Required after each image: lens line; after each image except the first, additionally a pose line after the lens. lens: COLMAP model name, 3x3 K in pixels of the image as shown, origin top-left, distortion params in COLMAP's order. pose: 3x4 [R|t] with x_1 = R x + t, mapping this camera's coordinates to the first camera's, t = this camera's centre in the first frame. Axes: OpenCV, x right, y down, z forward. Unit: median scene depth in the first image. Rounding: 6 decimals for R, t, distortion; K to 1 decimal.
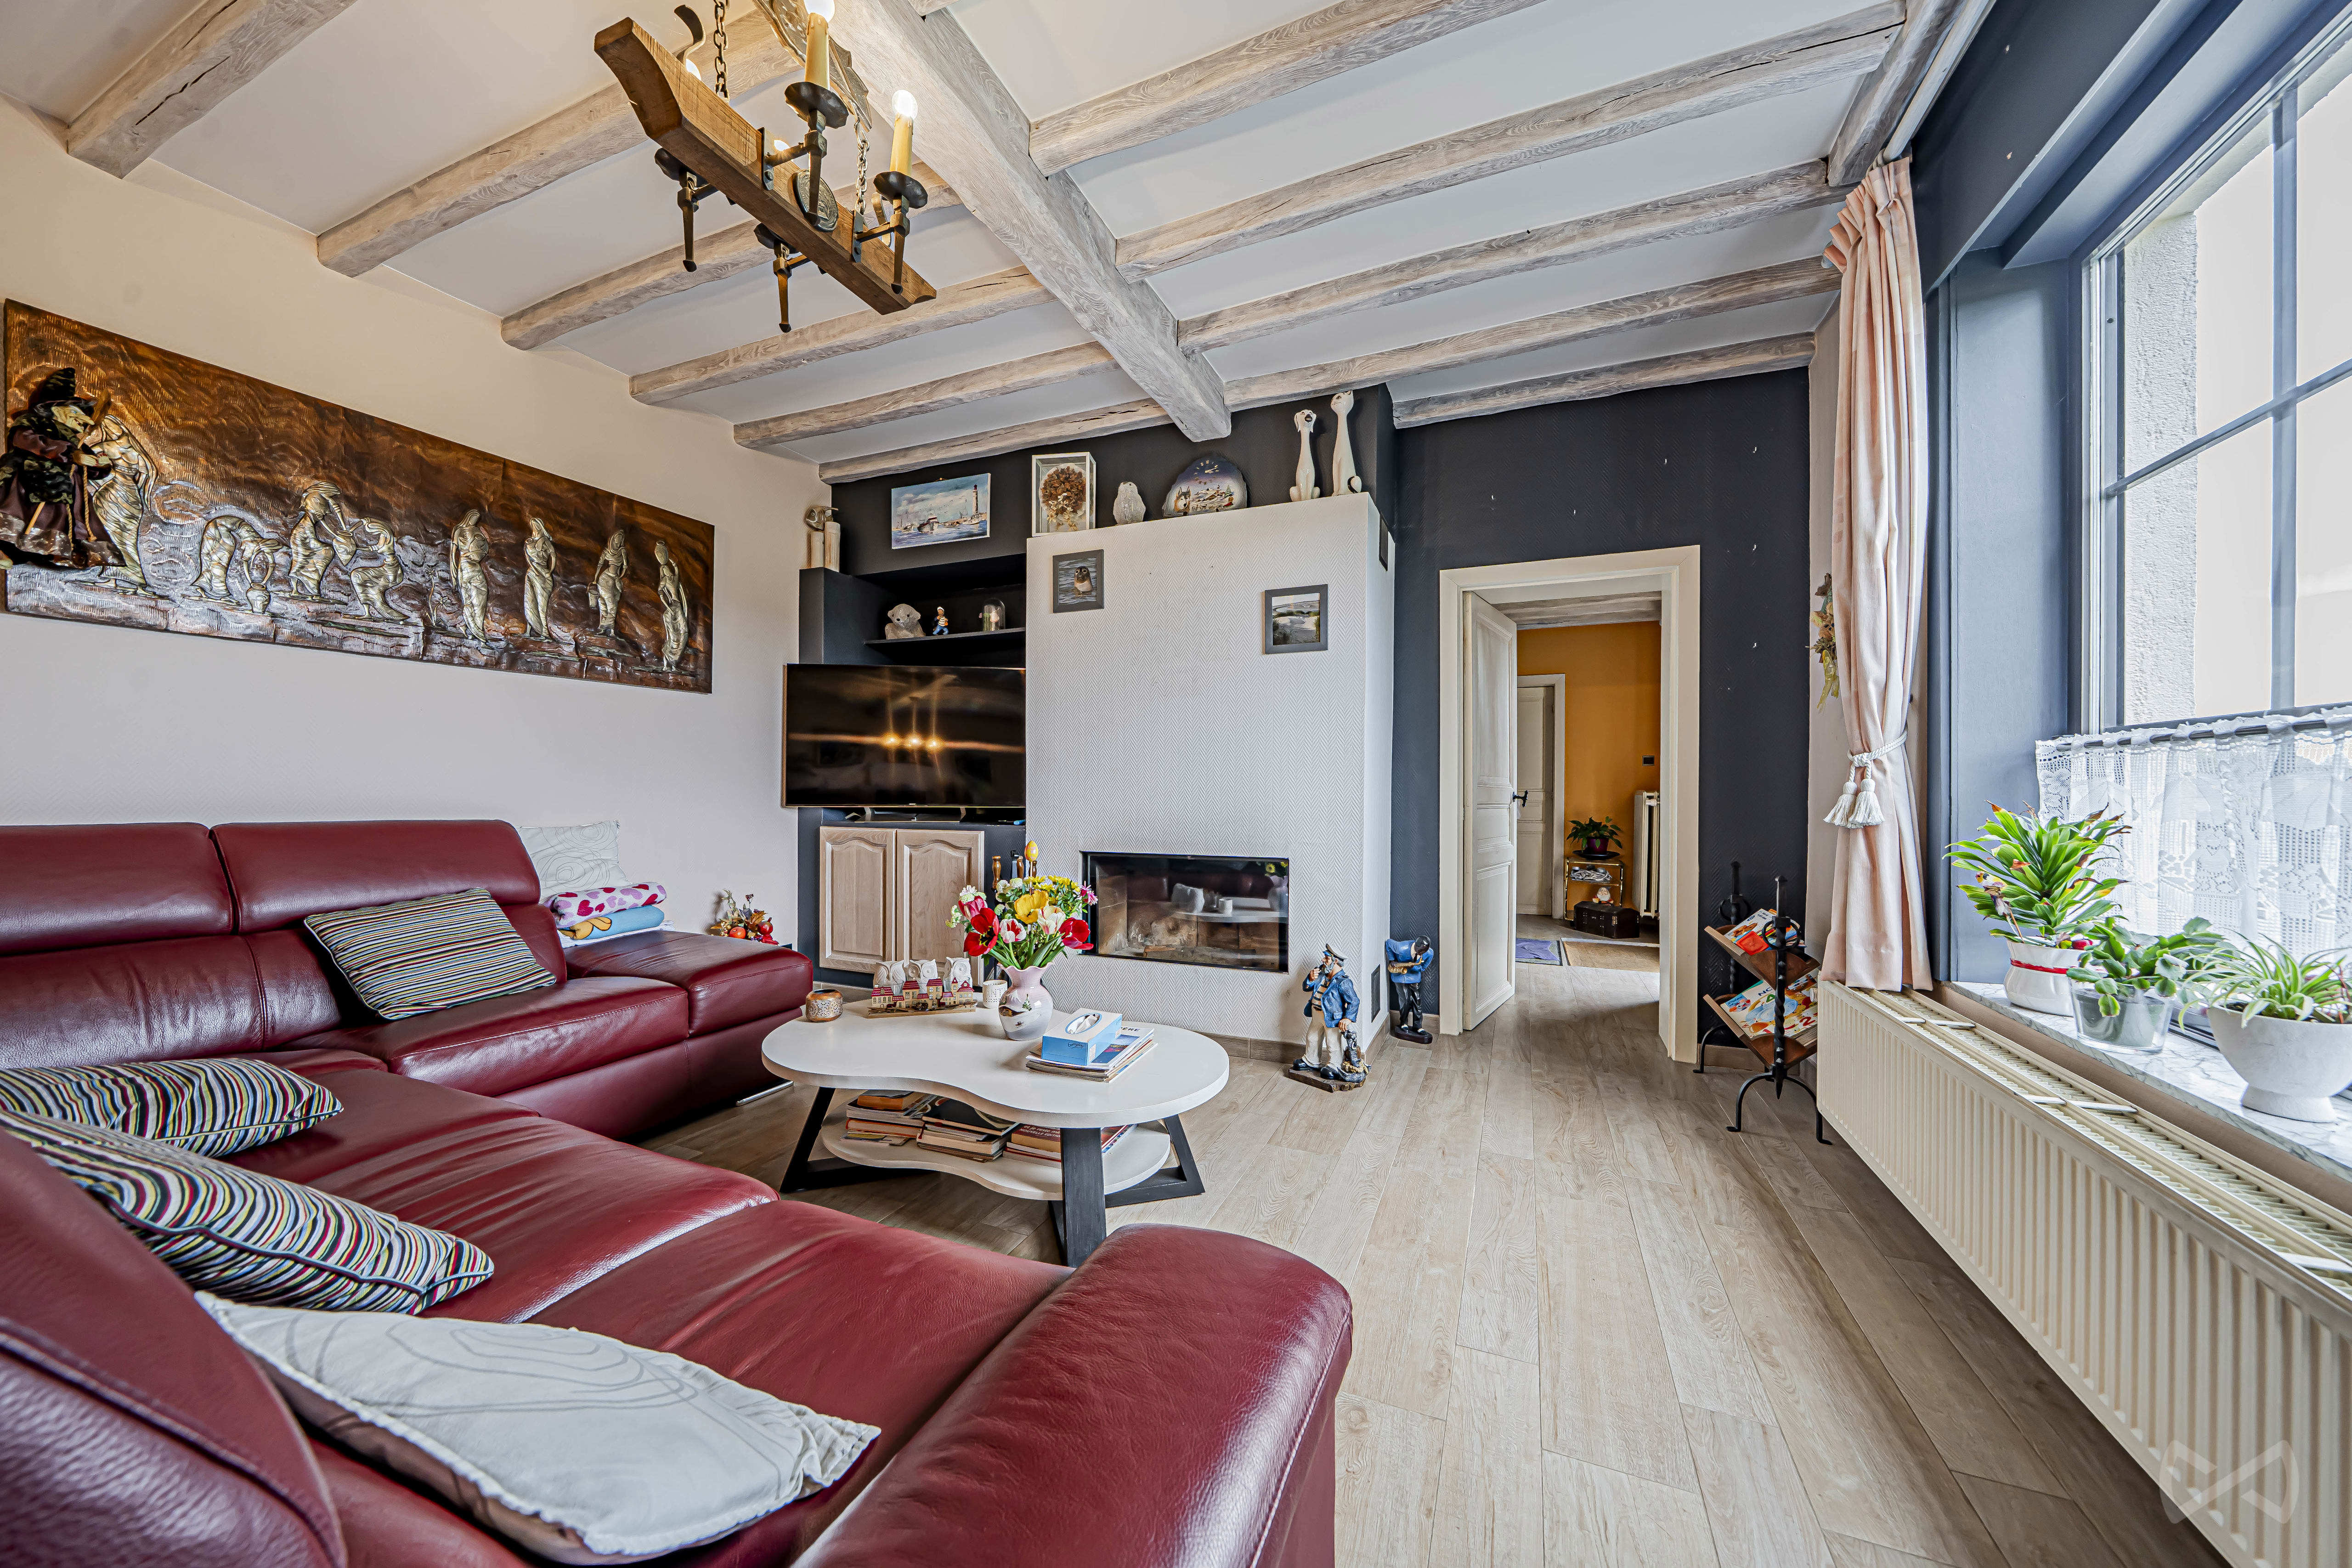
lens RADIAL K [[817.8, 0, 1195.1], [0, 817.8, 791.9], [0, 0, 1]] dist [-0.005225, -0.000105]
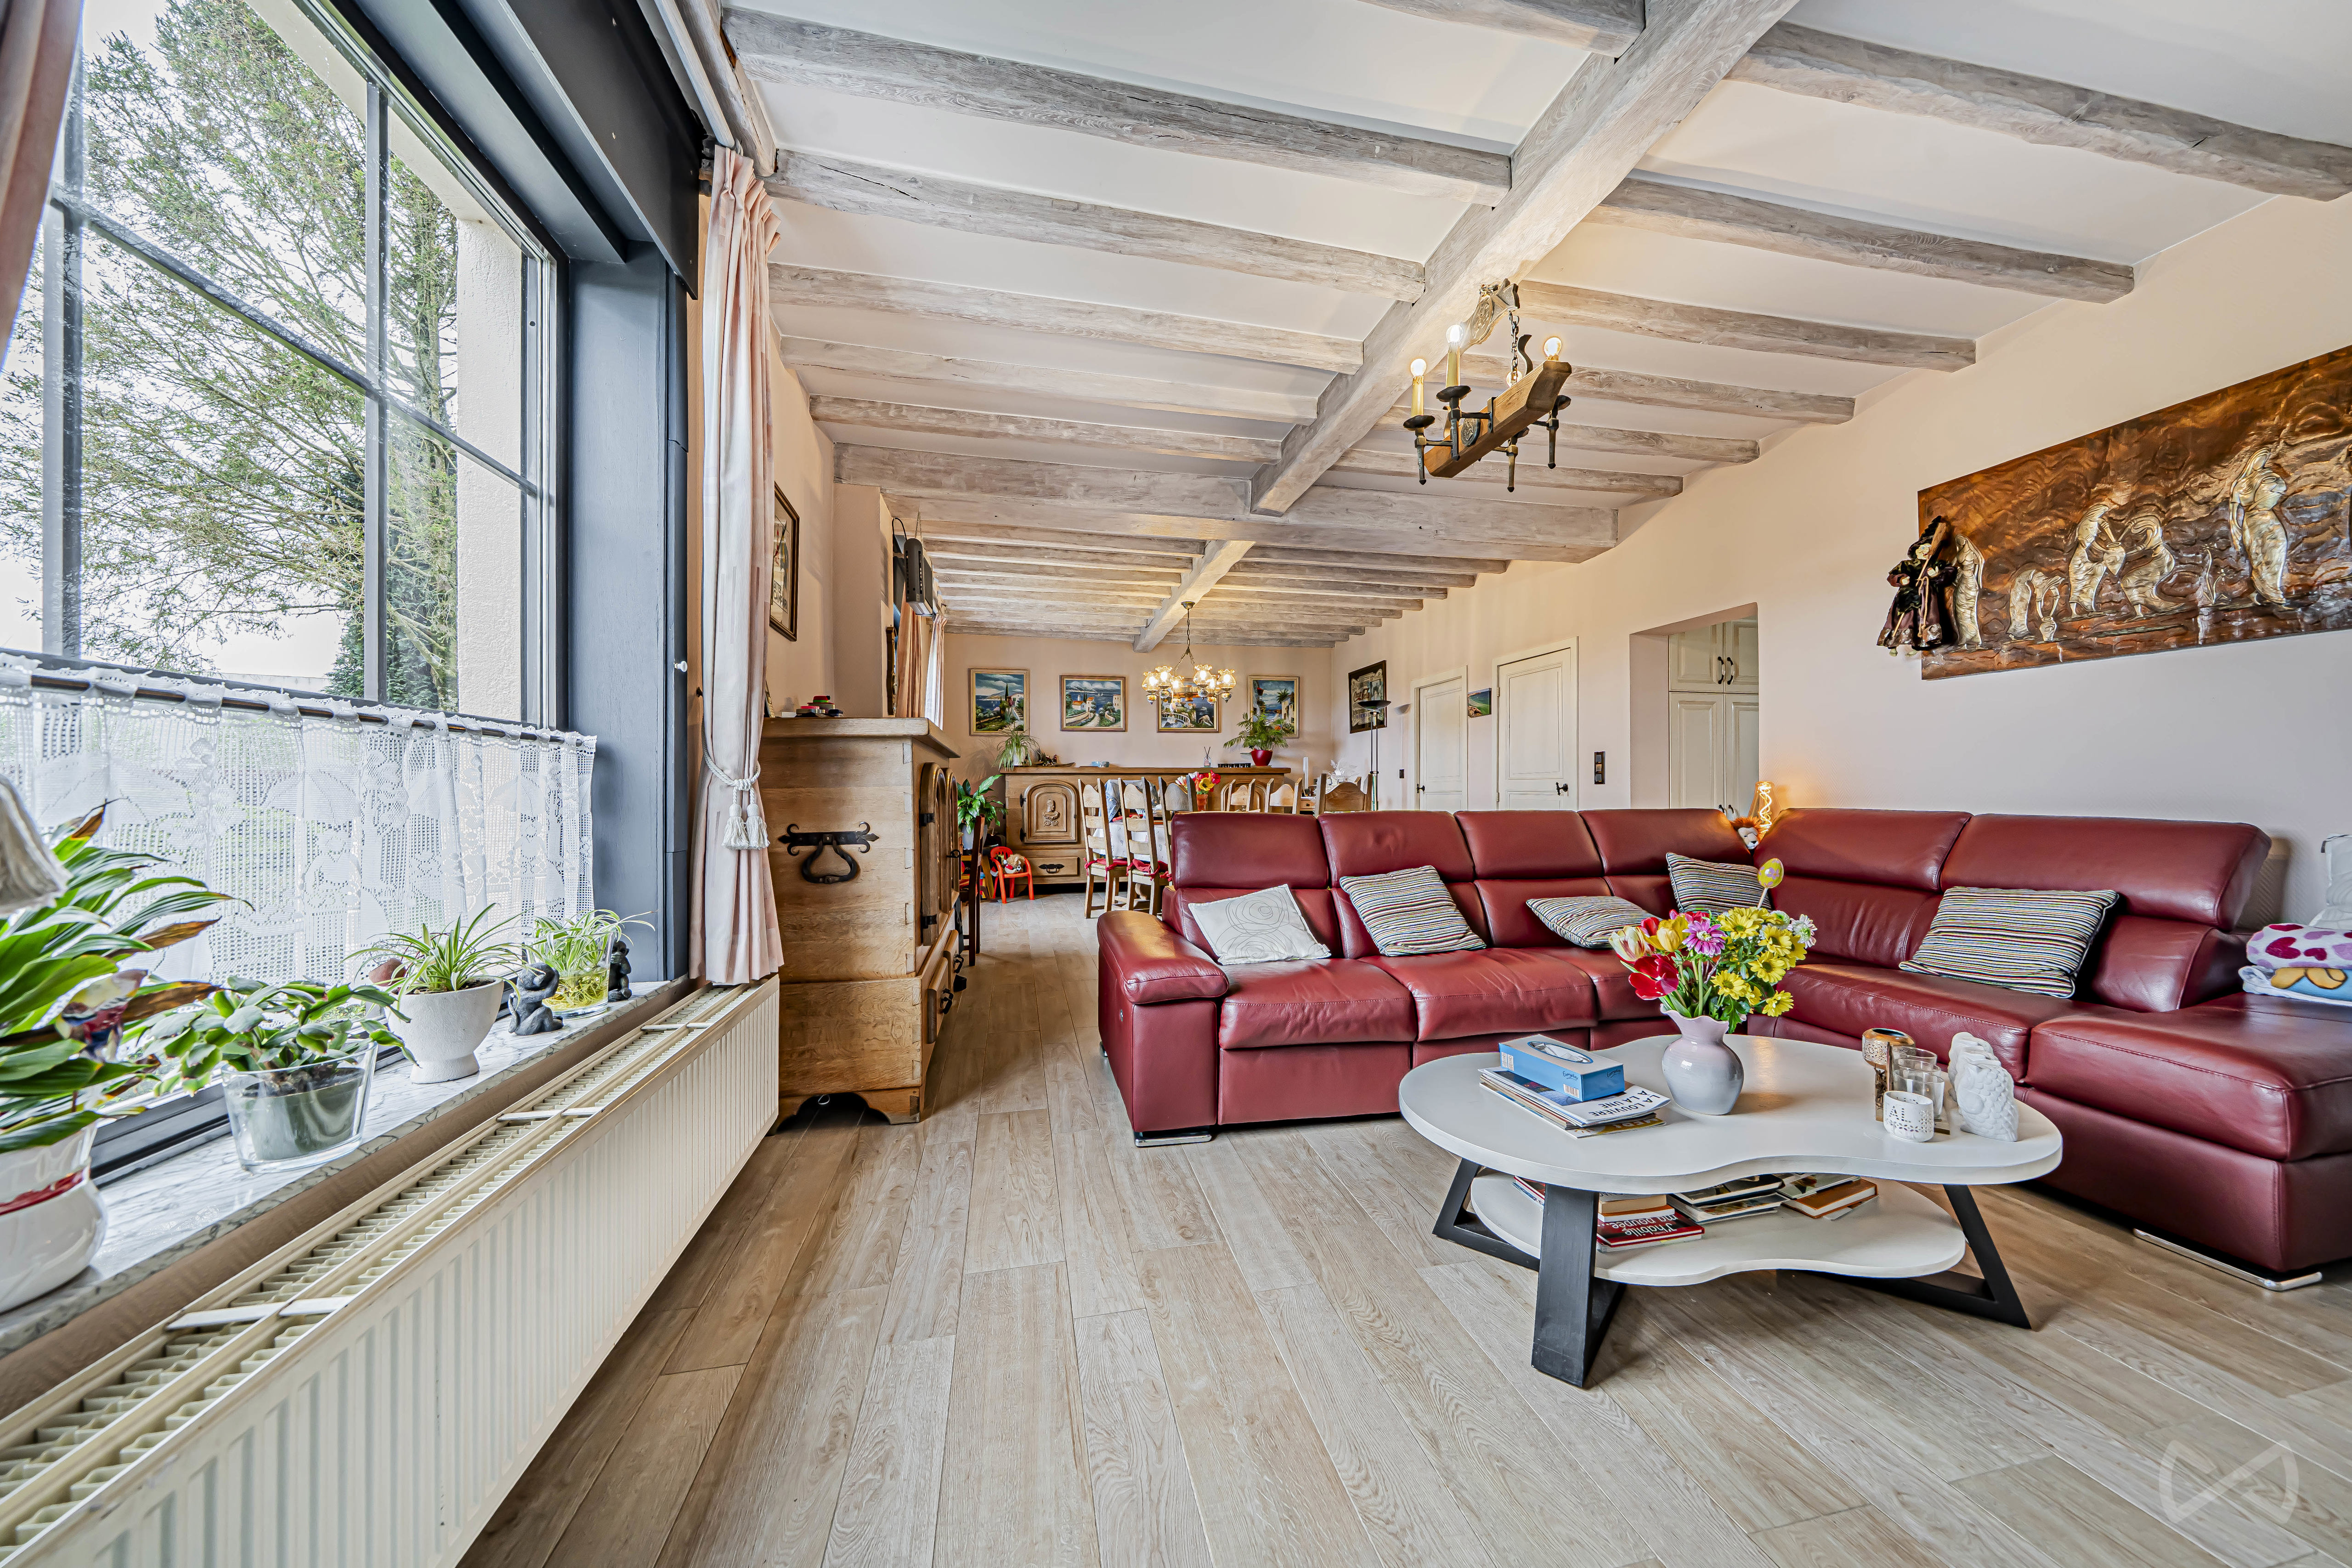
lens RADIAL K [[818.8, 0, 1174.9], [0, 818.8, 788.2], [0, 0, 1]] dist [-0.000598, -0.000020]
pose [[-0.837396, -0.003850, -0.546582, 0.923032], [-0.000423, 0.999979, -0.006396, 0.008573], [0.546596, -0.005124, -0.837381, 2.025989]]
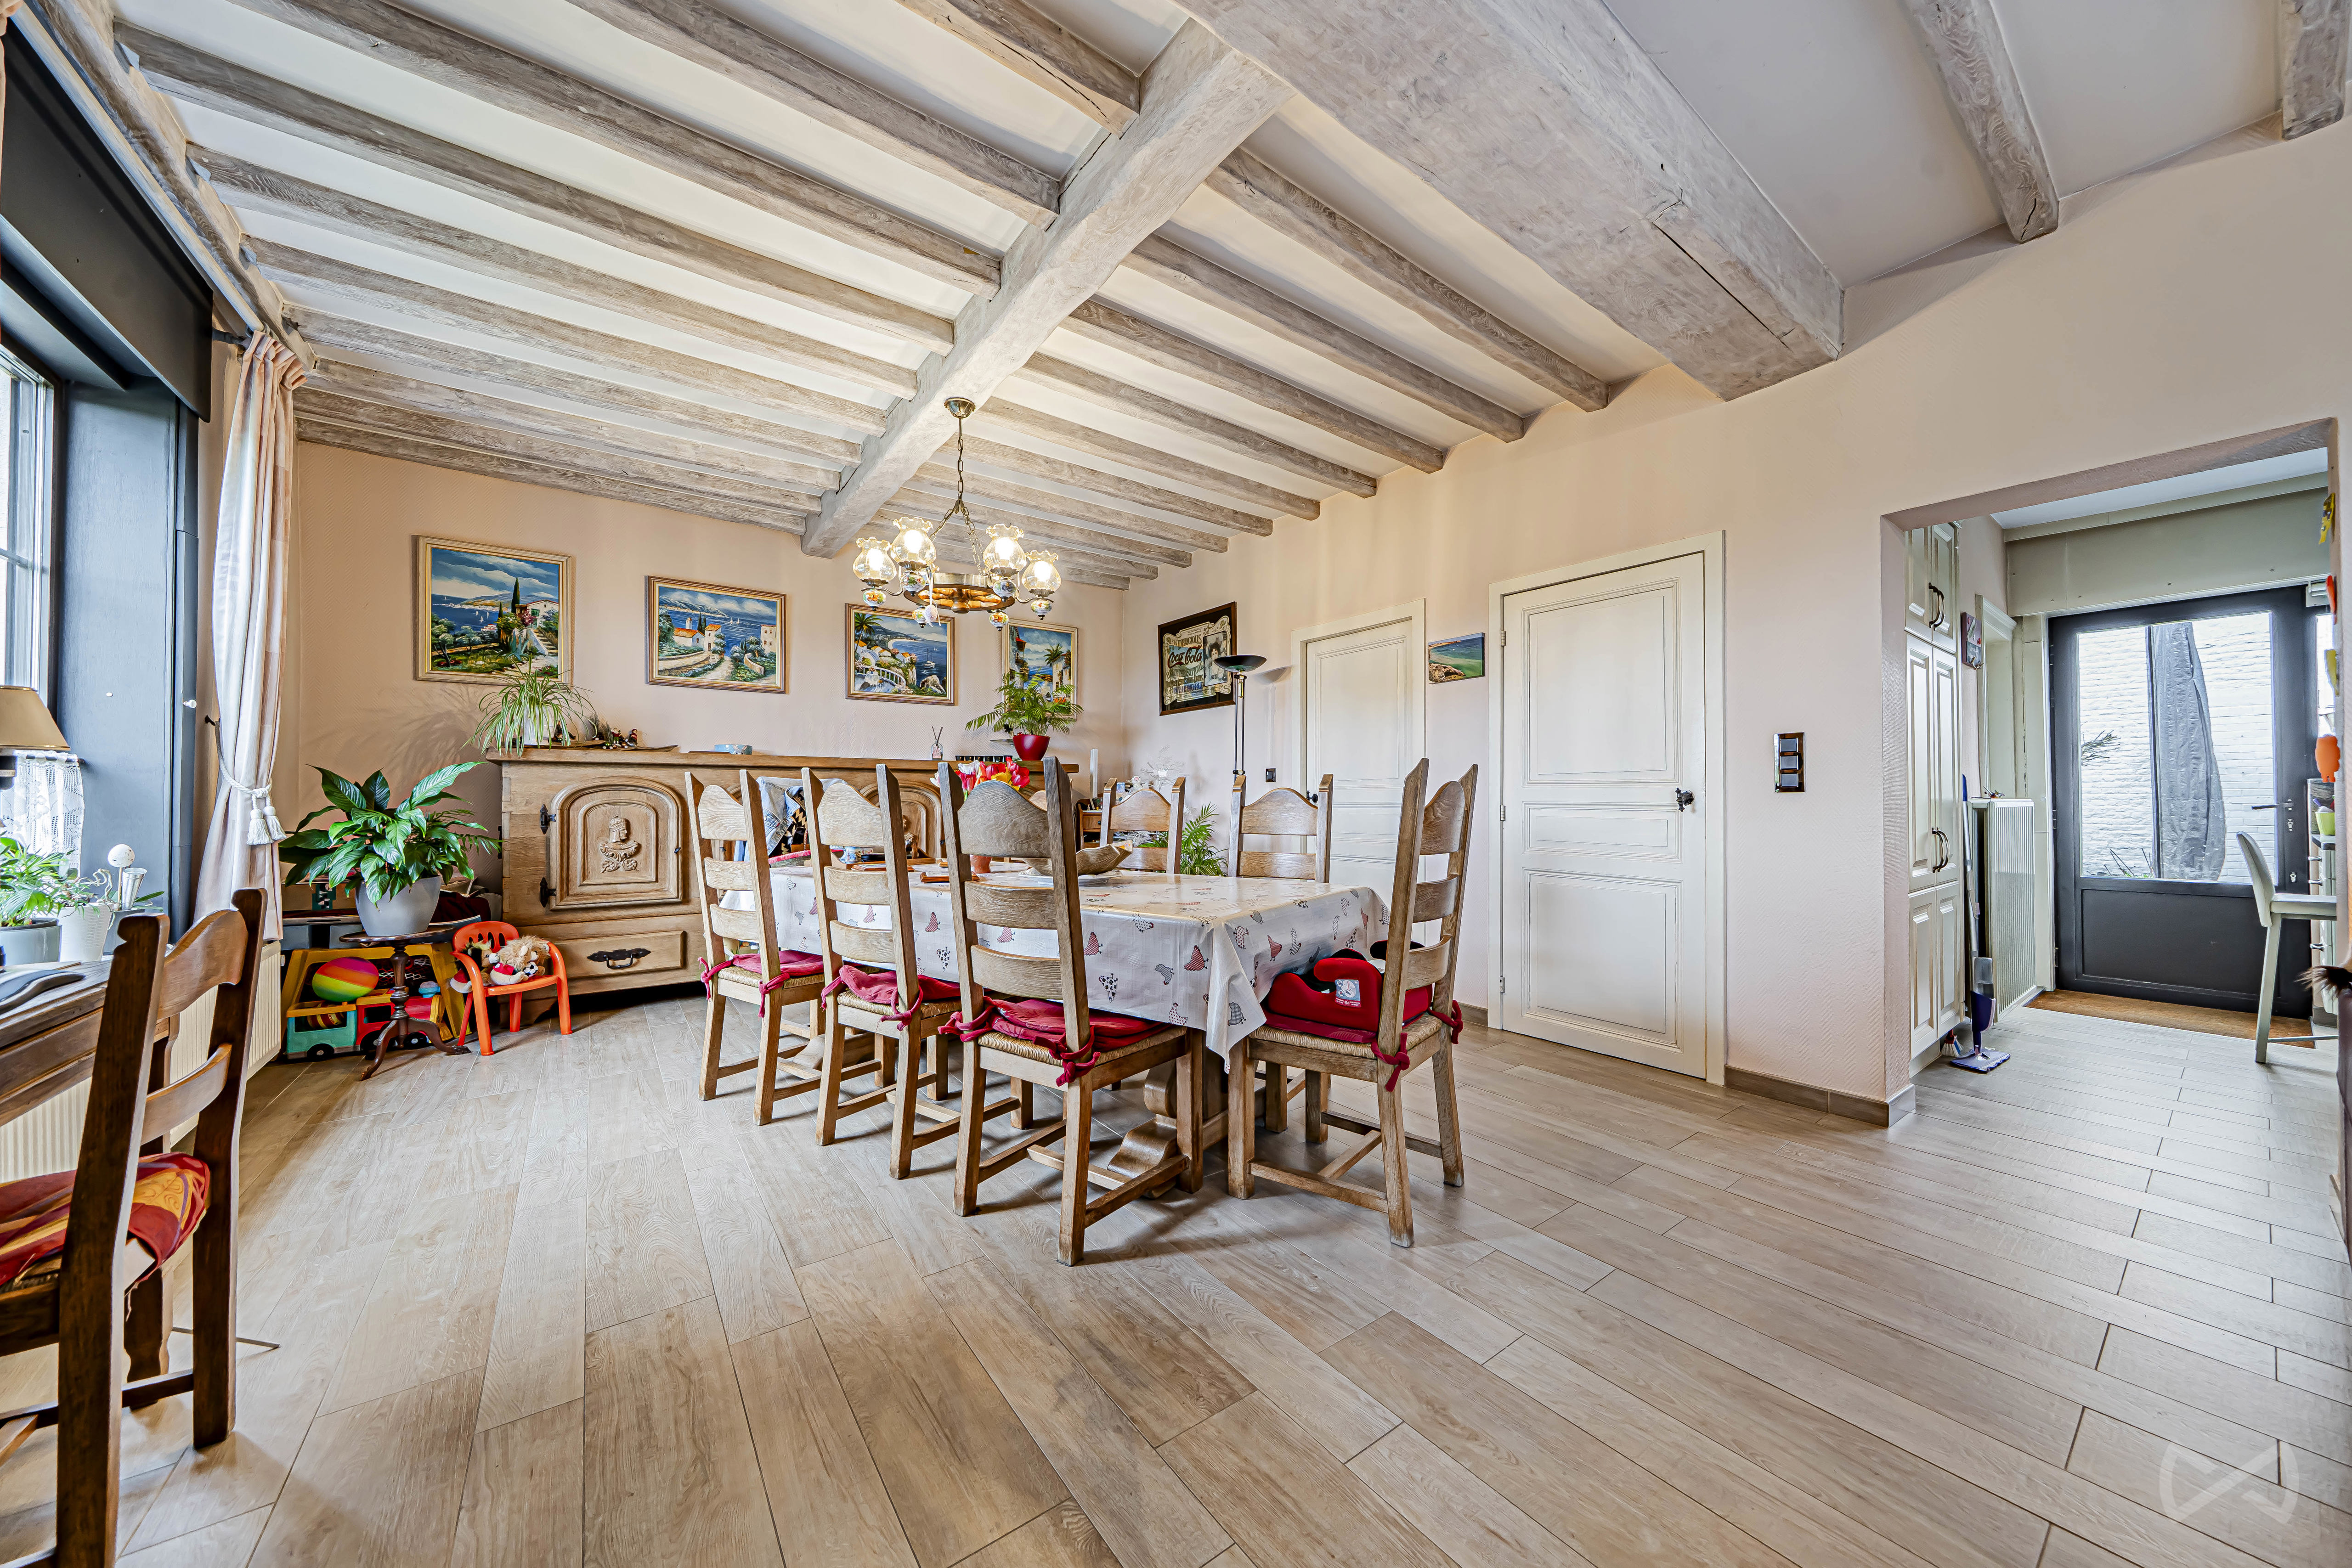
lens RADIAL K [[817.7, 0, 1195.1], [0, 817.7, 791.9], [0, 0, 1]] dist [-0.005225, -0.000105]
pose [[-0.522382, -0.013768, -0.852601, 0.672821], [-0.002922, 0.999893, -0.014357, 0.006230], [0.852707, -0.005008, -0.522366, 1.519012]]
